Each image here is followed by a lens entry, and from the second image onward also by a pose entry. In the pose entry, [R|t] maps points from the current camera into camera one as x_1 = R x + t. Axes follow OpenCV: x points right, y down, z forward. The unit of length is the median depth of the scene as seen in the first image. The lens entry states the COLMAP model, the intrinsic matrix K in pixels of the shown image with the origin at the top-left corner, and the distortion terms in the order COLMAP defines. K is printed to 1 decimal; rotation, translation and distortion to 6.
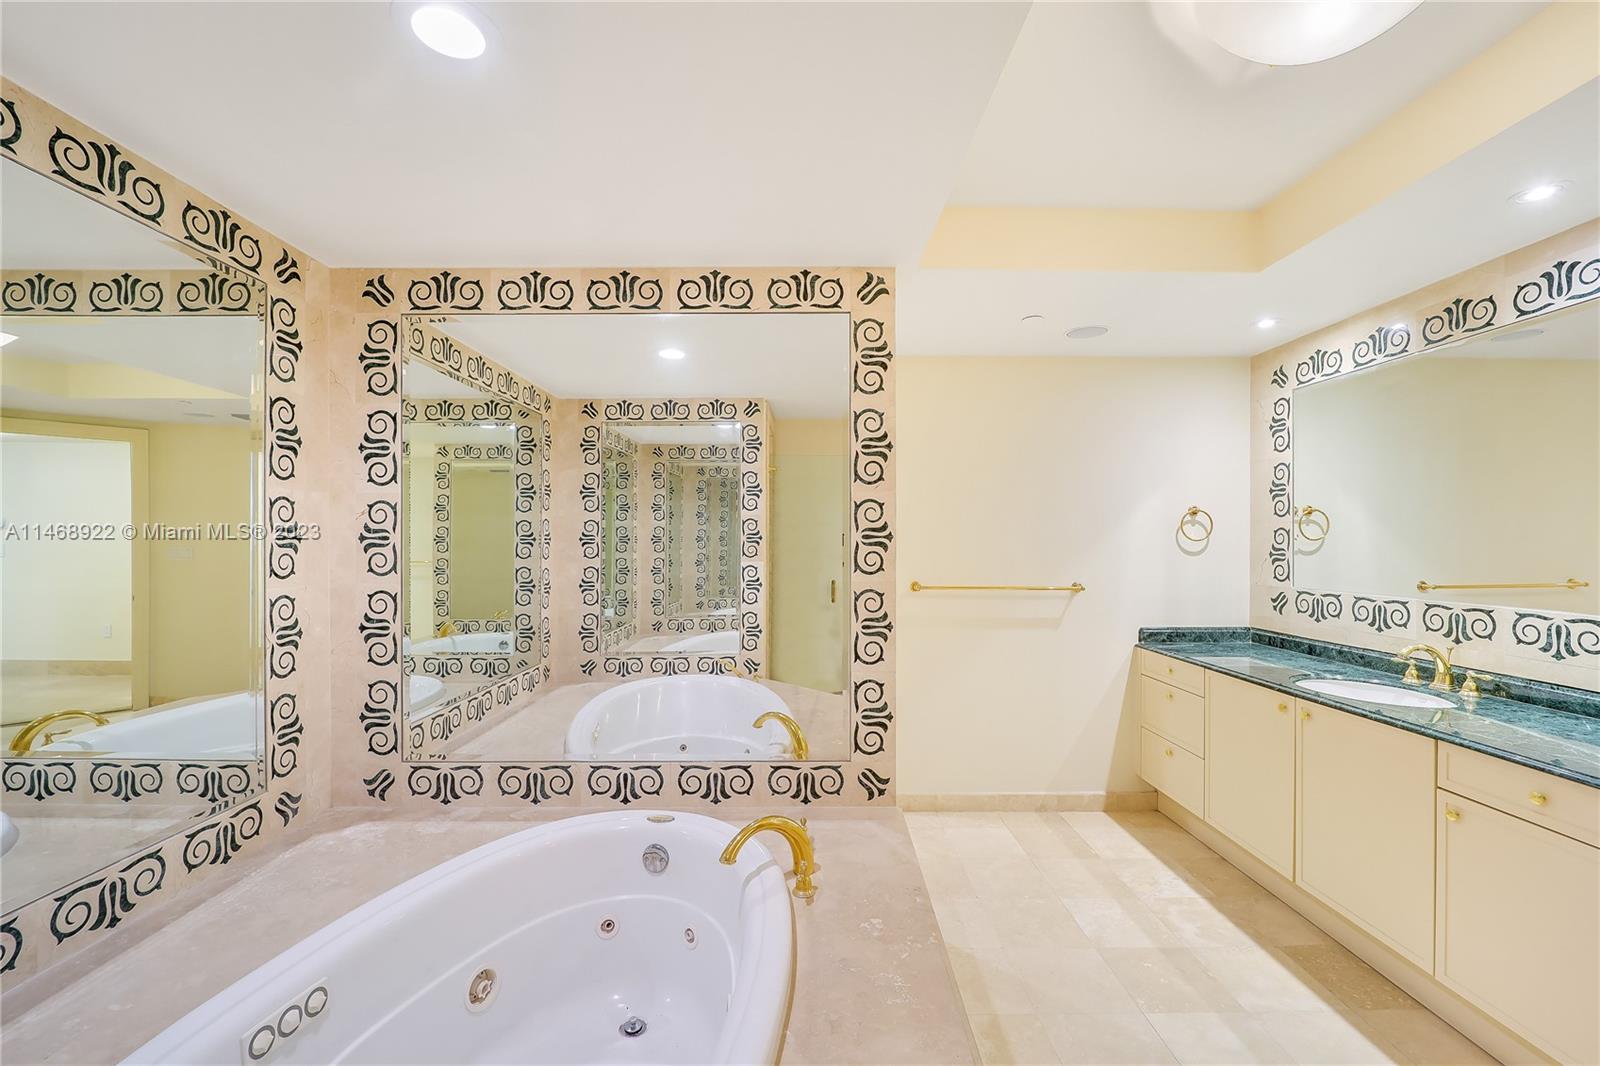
lens RADIAL K [[654.3, 0, 803.1], [0, 654.3, 543.7], [0, 0, 1]] dist [-0.011891, -0.000152]
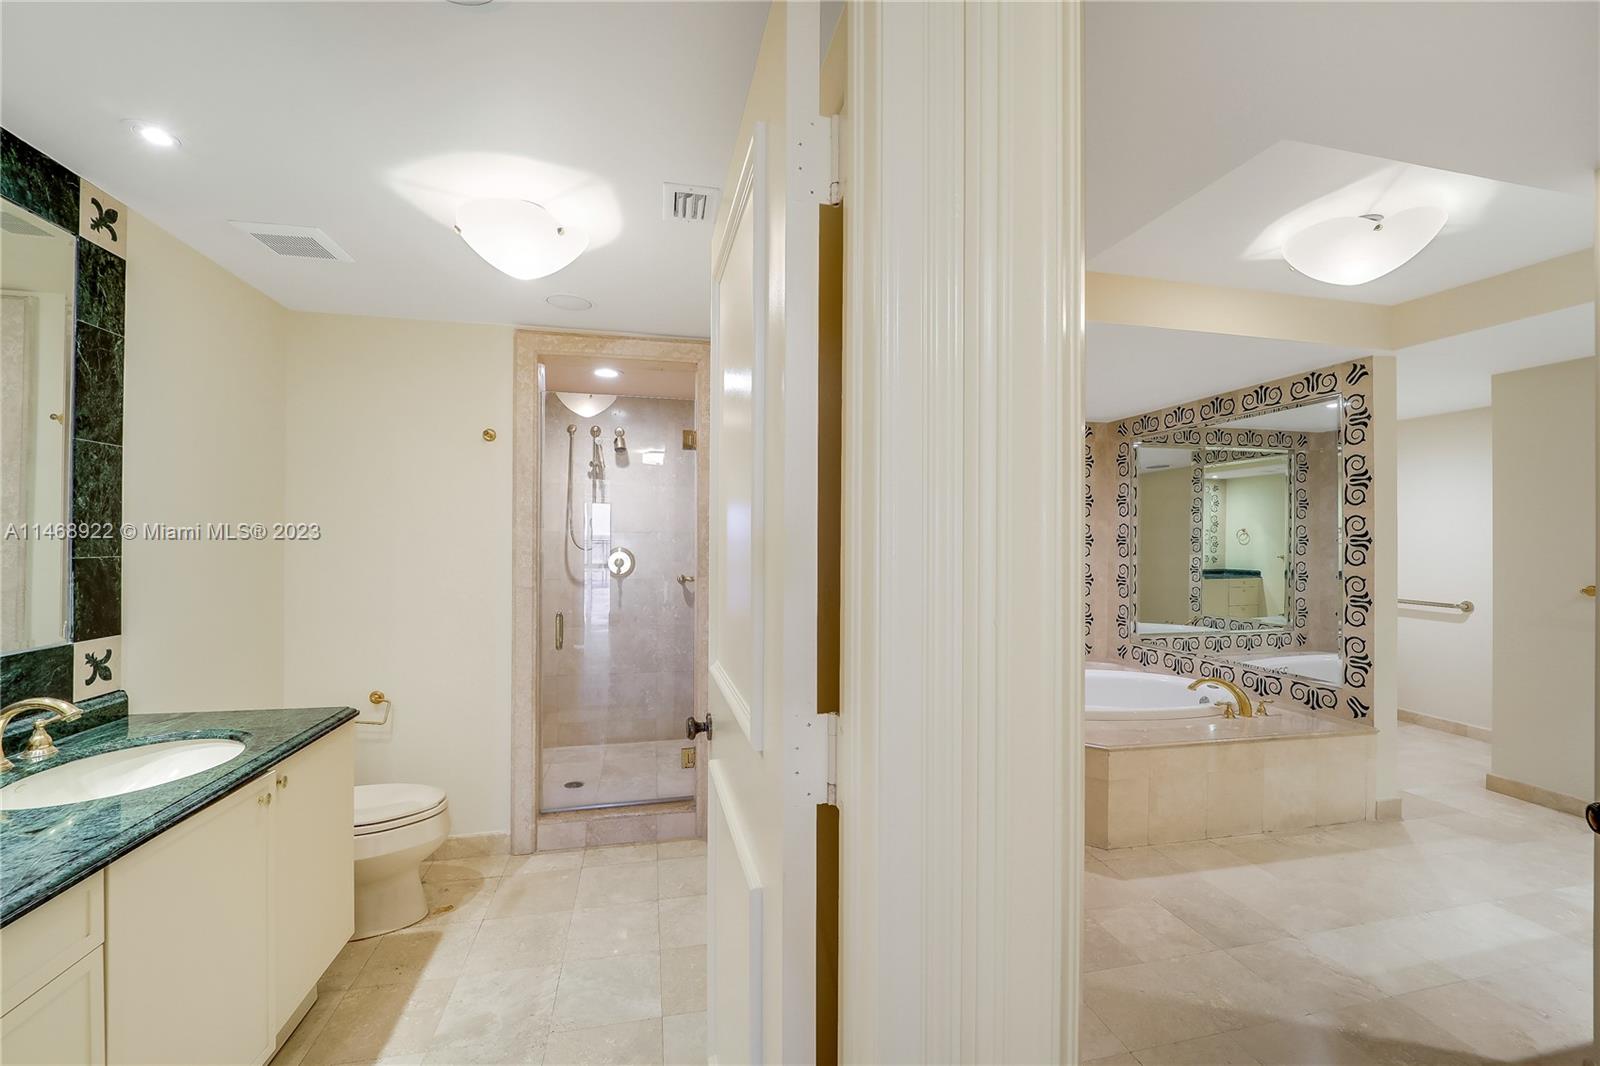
lens RADIAL K [[654.3, 0, 795.4], [0, 654.3, 536.3], [0, 0, 1]] dist [-0.011891, -0.000152]
pose [[0.211704, -0.002965, -0.977329, 1.274246], [-0.006814, 0.999967, -0.004510, -0.005066], [0.977310, 0.007615, 0.211676, -0.557482]]
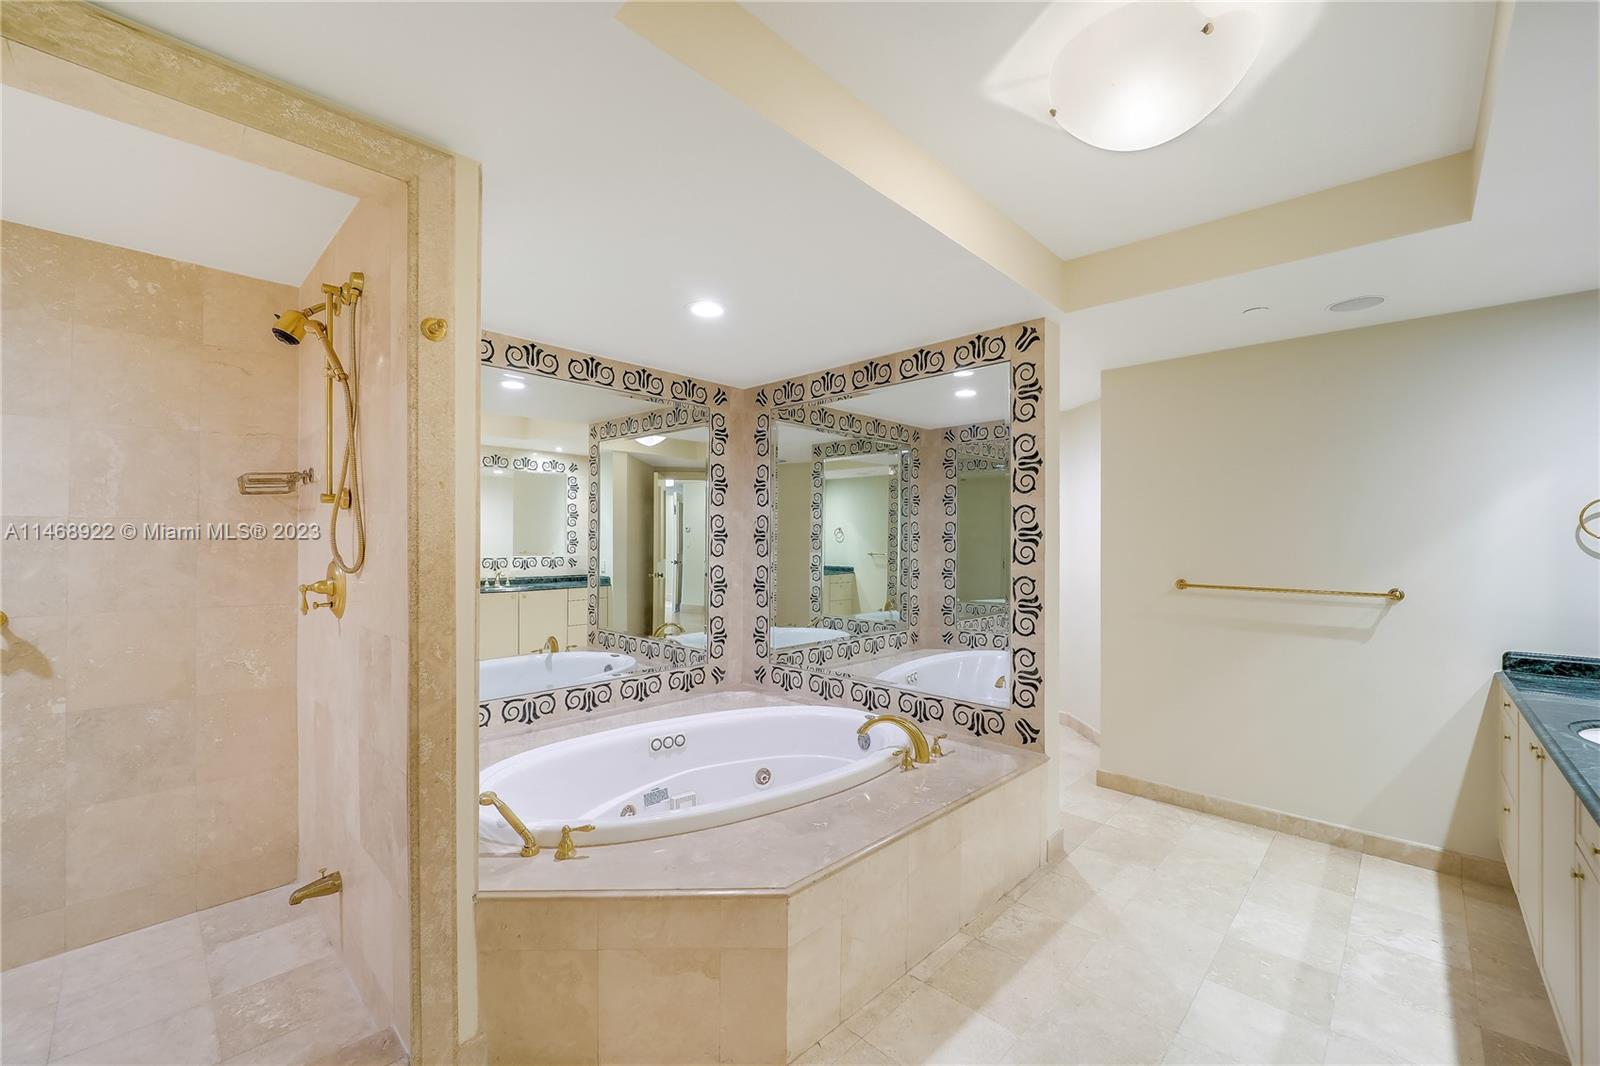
lens RADIAL K [[654.3, 0, 803.4], [0, 654.3, 535.4], [0, 0, 1]] dist [-0.011891, -0.000152]
pose [[0.715074, -0.001020, -0.699048, 0.678515], [-0.006921, 0.999940, -0.008538, 0.004434], [0.699014, 0.010943, 0.715024, -0.200480]]
